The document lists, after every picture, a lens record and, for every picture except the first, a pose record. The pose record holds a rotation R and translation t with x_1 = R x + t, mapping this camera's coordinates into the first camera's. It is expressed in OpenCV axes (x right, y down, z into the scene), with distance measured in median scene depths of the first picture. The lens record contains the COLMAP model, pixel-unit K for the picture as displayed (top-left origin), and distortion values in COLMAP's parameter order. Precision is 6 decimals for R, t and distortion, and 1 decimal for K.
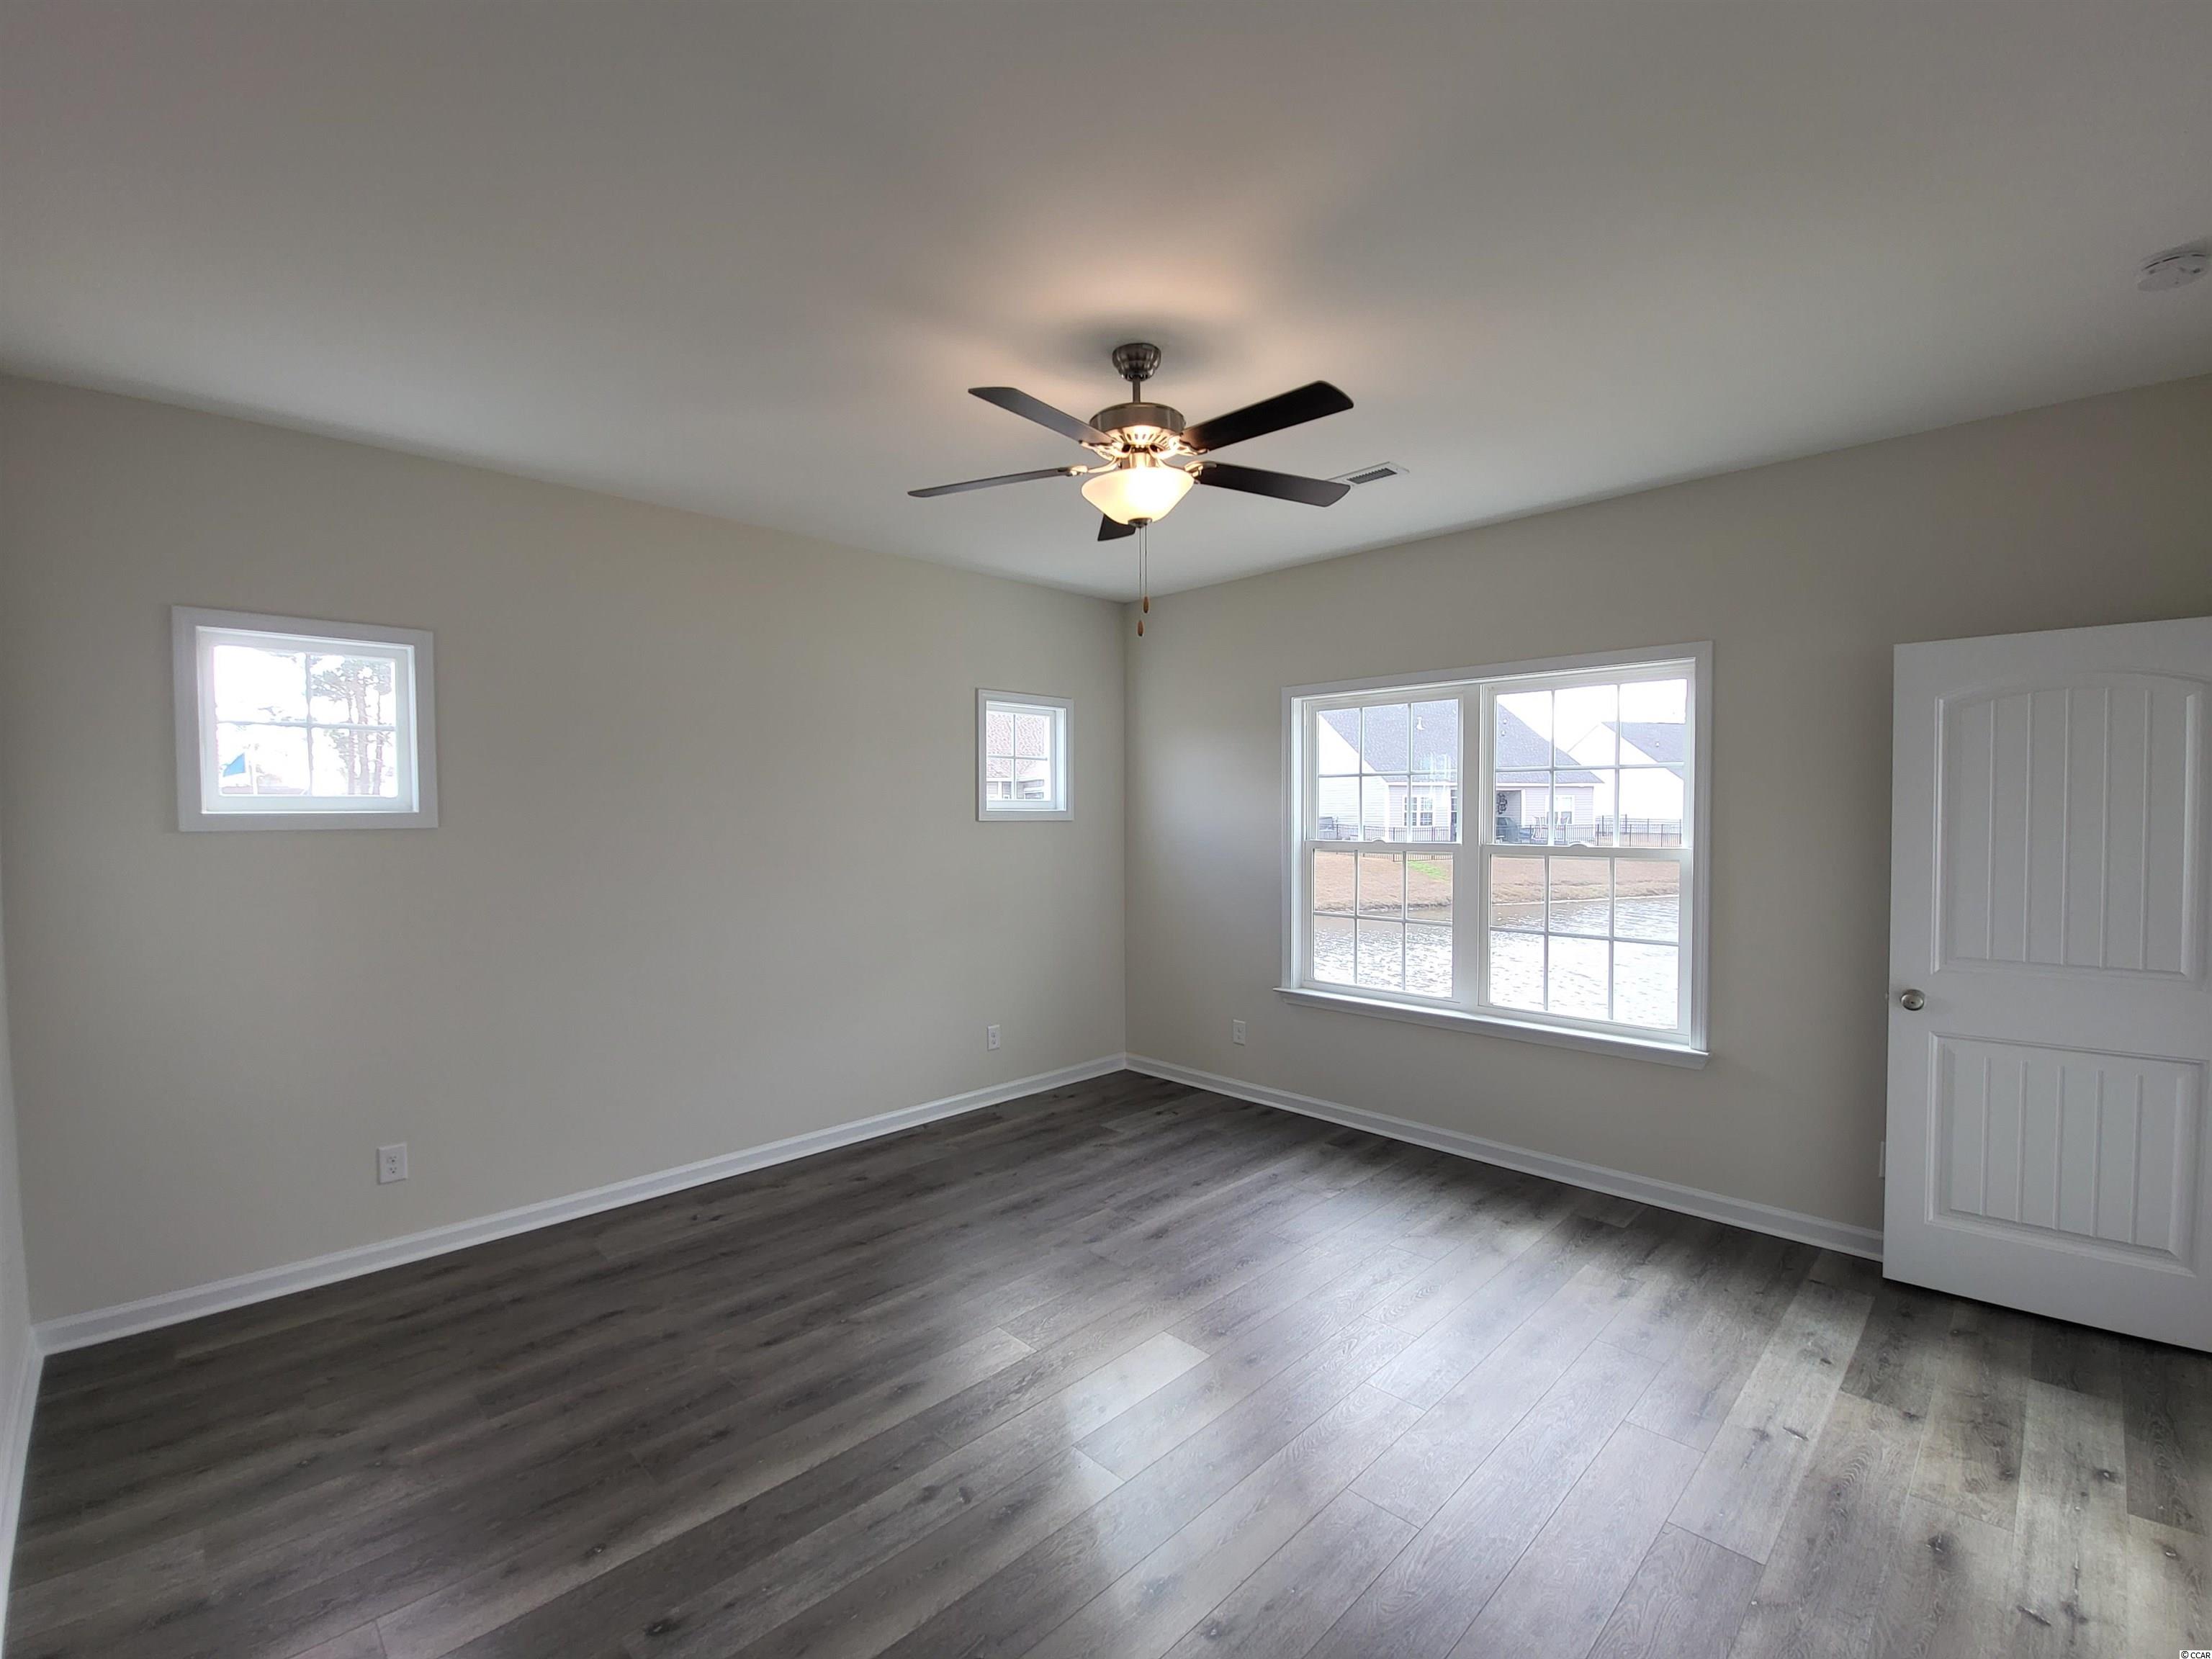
lens RADIAL K [[870.2, 0, 1119.1], [0, 870.2, 833.2], [0, 0, 1]] dist [-0.002548, -0.004467]
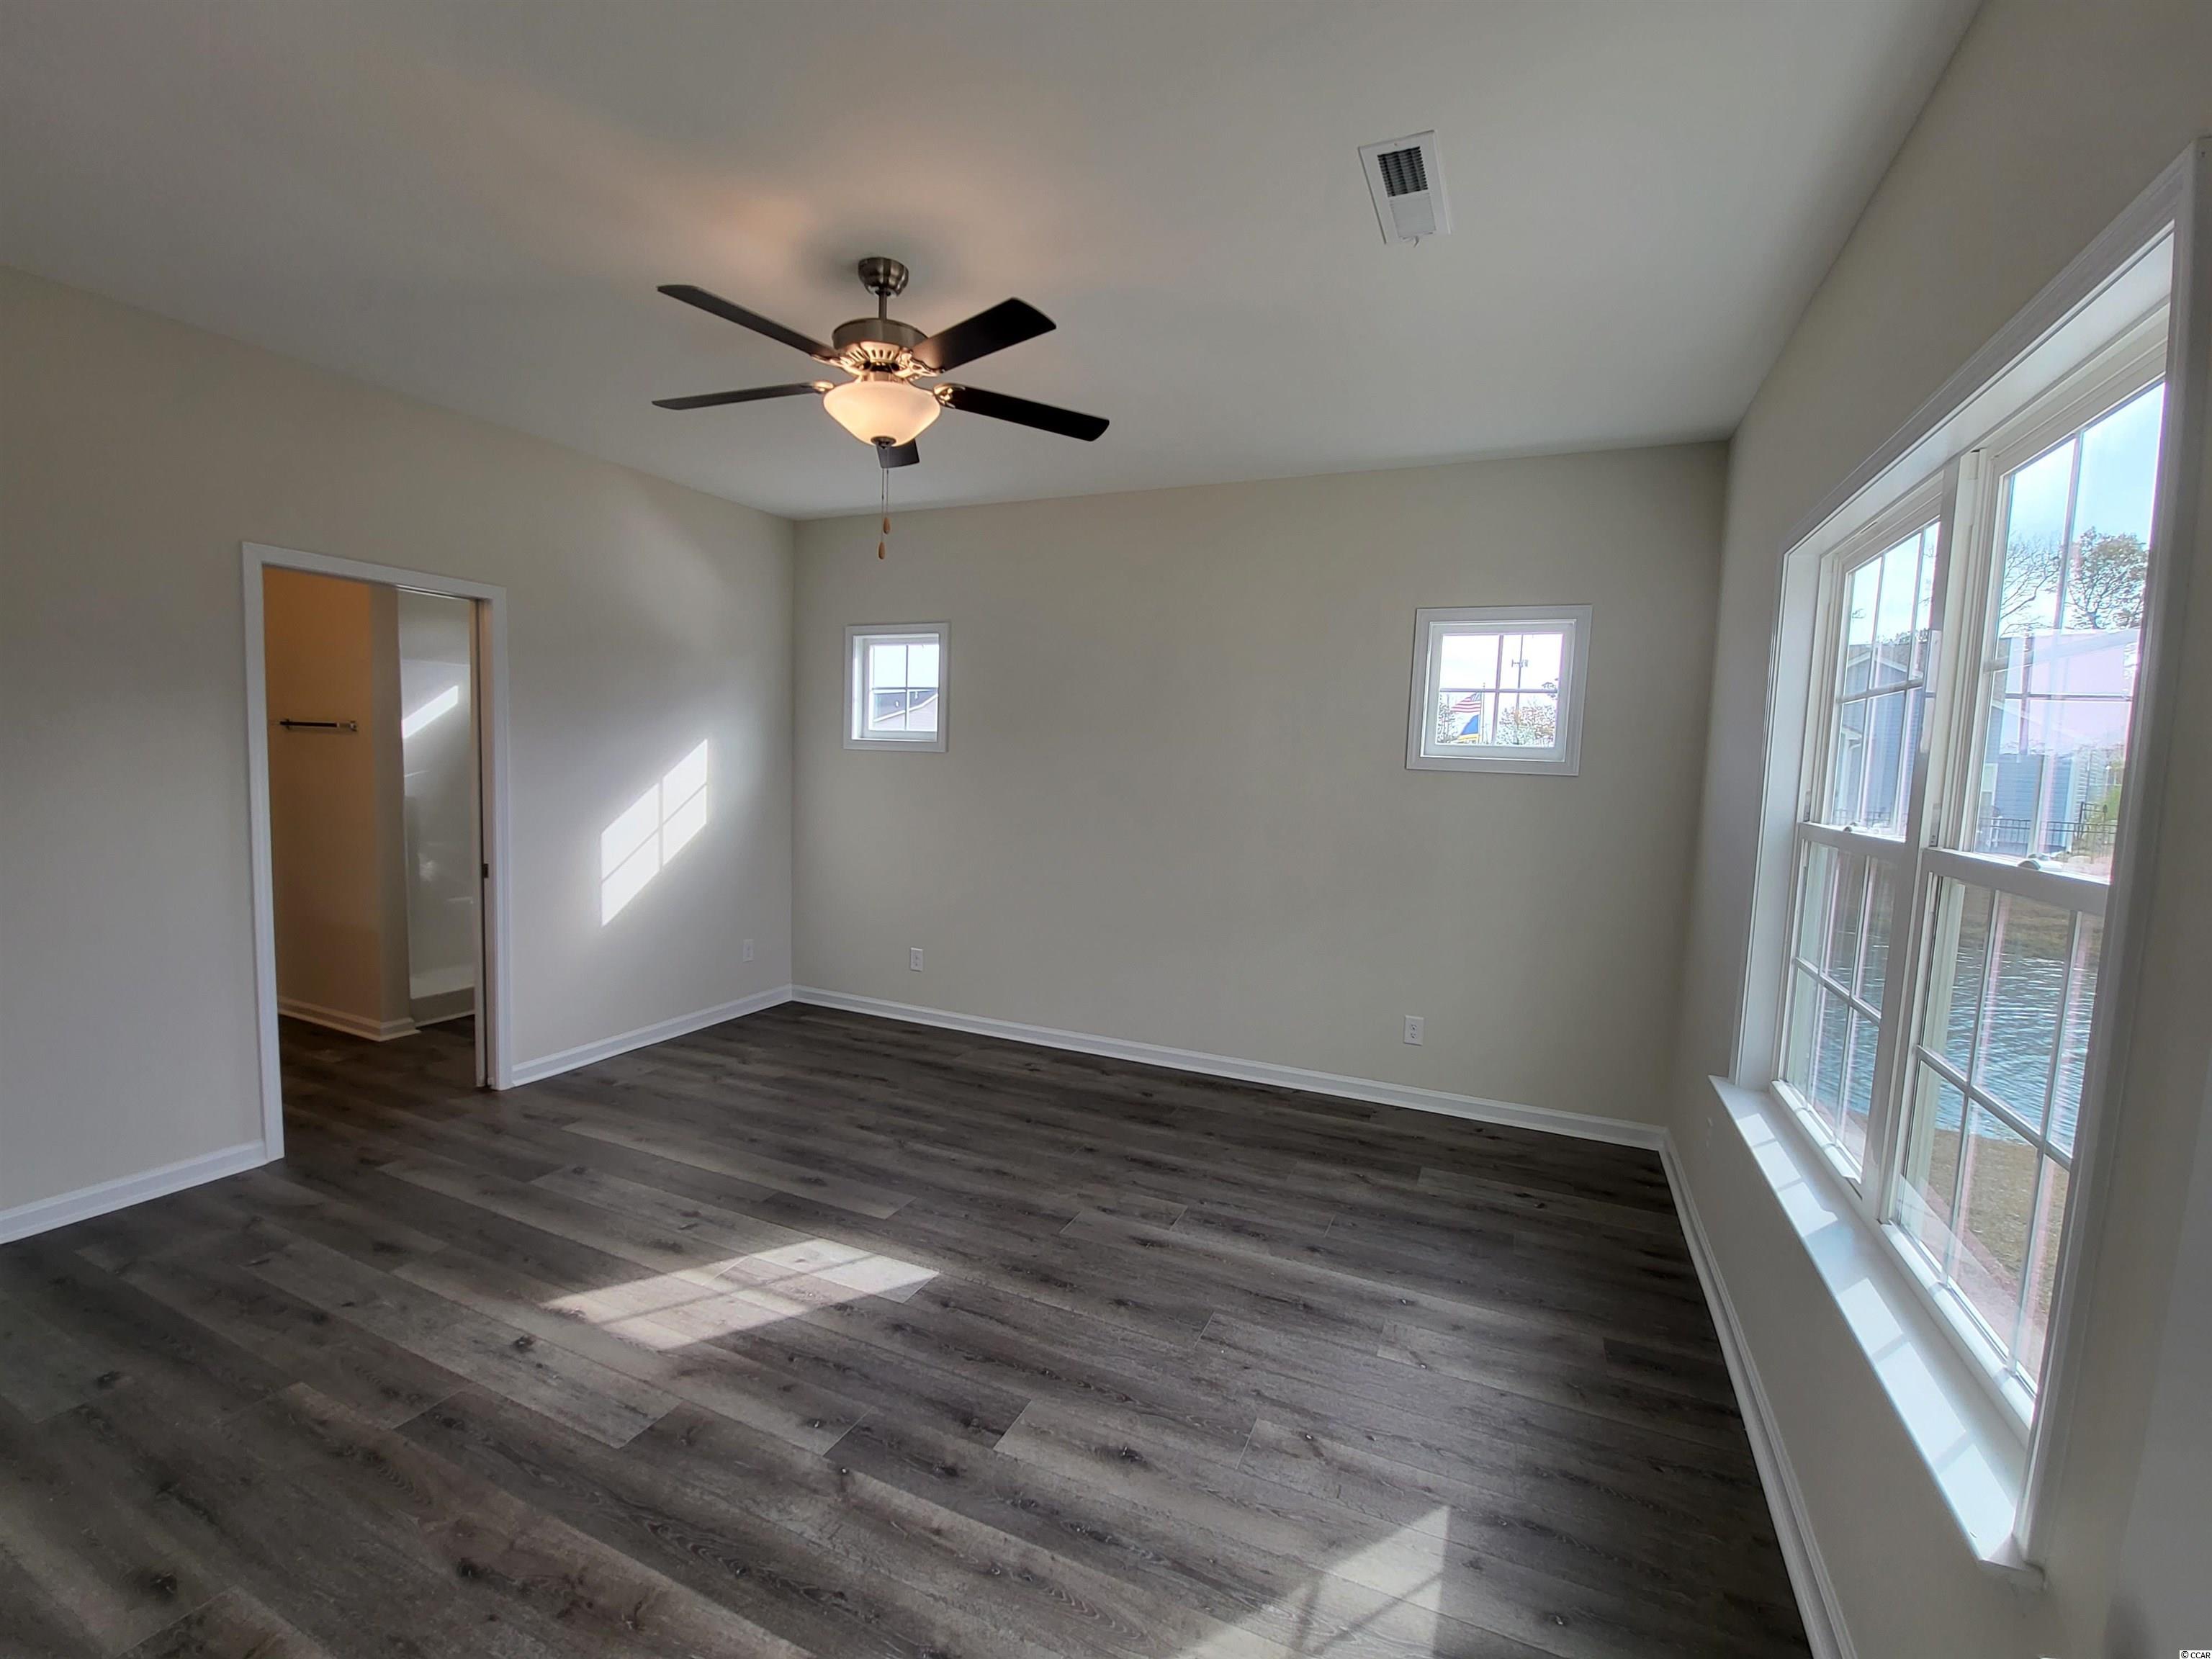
lens RADIAL K [[870.2, 0, 1119.1], [0, 870.2, 833.2], [0, 0, 1]] dist [-0.002548, -0.004467]
pose [[0.437558, 0.094468, -0.894214, 0.728474], [-0.056734, 0.995385, 0.077395, -0.019889], [0.897399, 0.016868, 0.440898, 0.532236]]
